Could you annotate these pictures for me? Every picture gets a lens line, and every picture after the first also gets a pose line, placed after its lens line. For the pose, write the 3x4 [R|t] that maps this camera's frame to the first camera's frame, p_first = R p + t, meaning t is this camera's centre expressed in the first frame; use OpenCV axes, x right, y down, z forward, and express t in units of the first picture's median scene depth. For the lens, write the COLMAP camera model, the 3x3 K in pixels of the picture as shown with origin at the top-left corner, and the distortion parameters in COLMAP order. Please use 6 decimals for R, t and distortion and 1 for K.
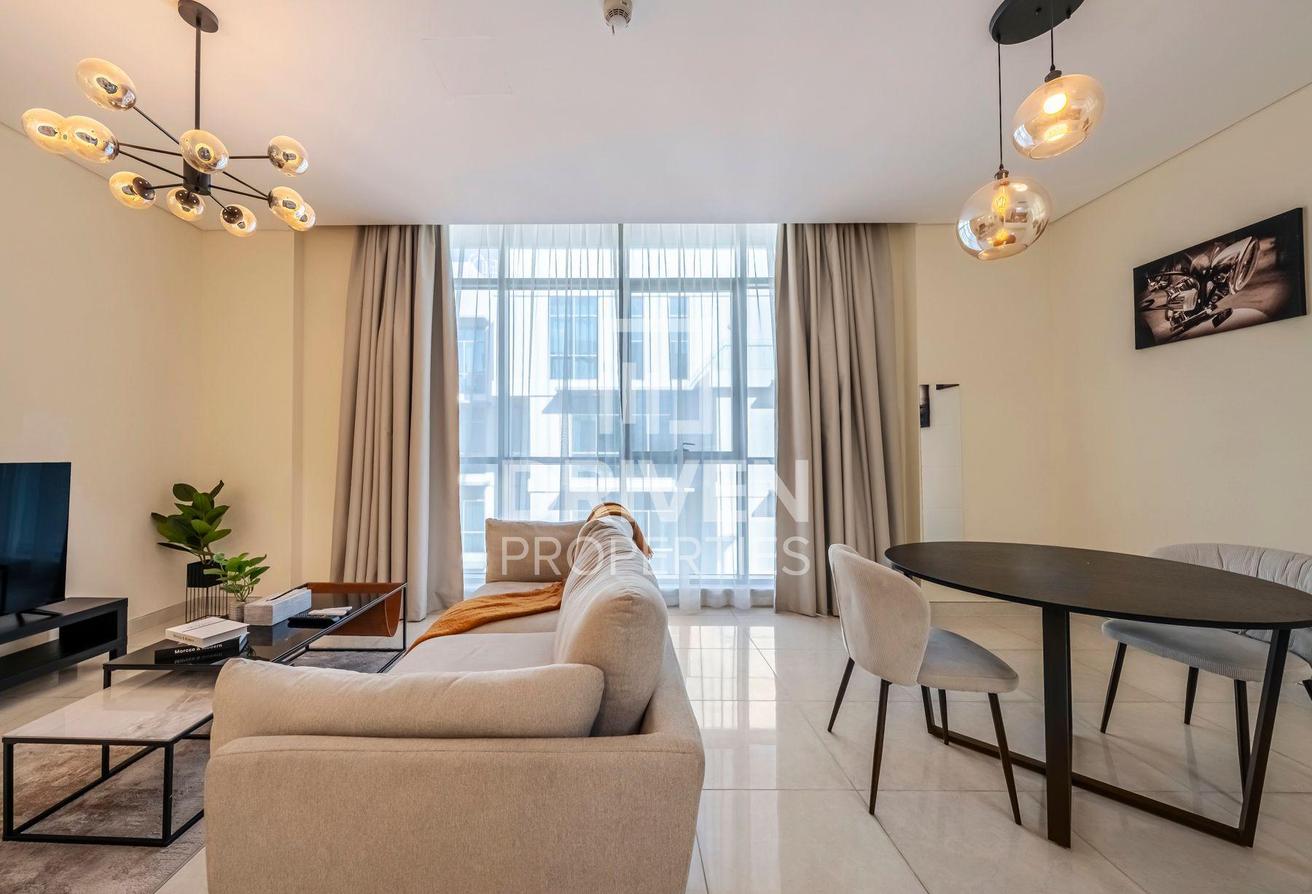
lens RADIAL K [[444.2, 0, 656.0], [0, 444.2, 447.0], [0, 0, 1]] dist [-0.000090, -0.000042]
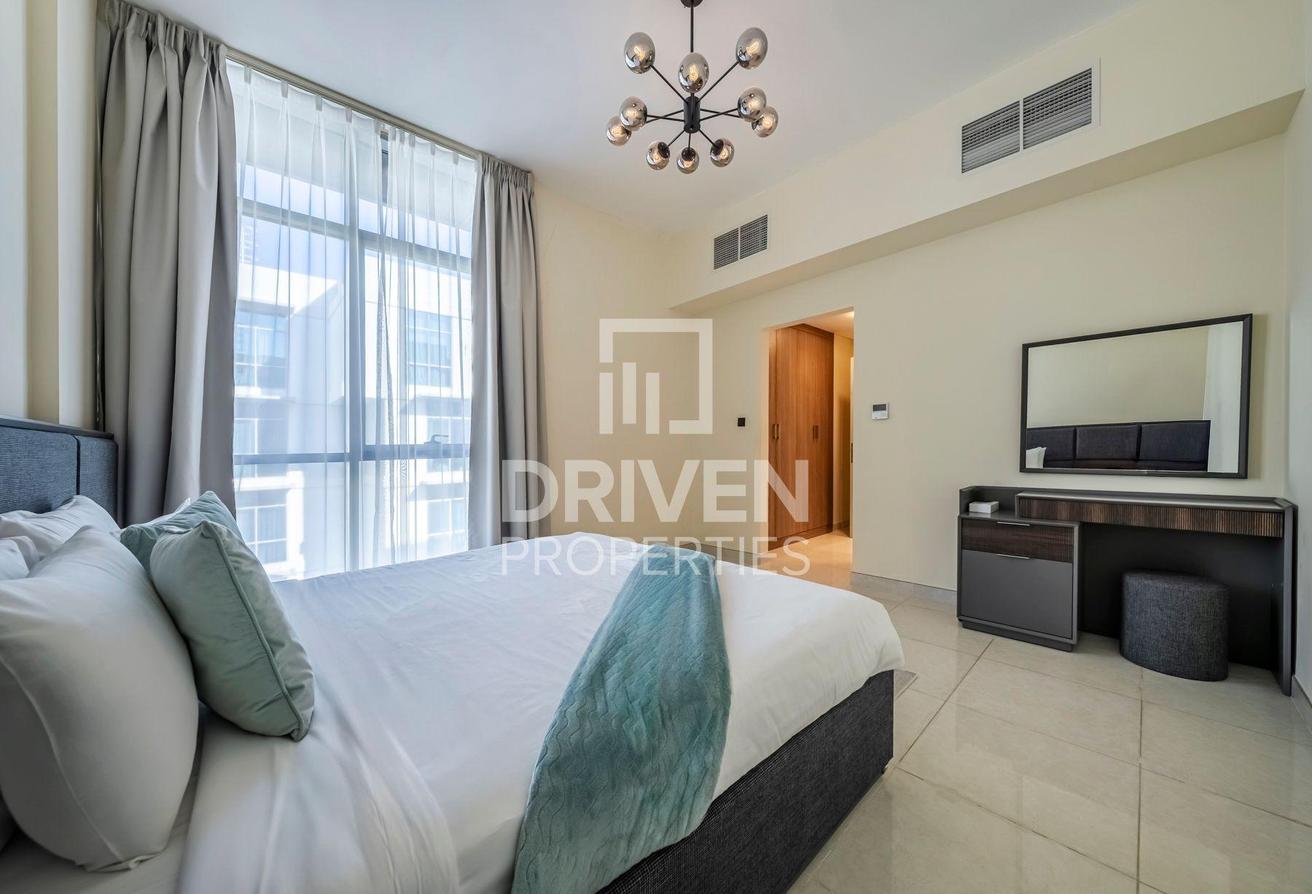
lens RADIAL K [[452.8, 0, 656.0], [0, 452.8, 447.0], [0, 0, 1]] dist [-0.000167, -0.000071]
pose [[0.788418, 0.008715, 0.615078, -0.488546], [-0.020683, 0.999710, 0.012347, -0.012047], [-0.614791, -0.022456, 0.788370, 0.029904]]
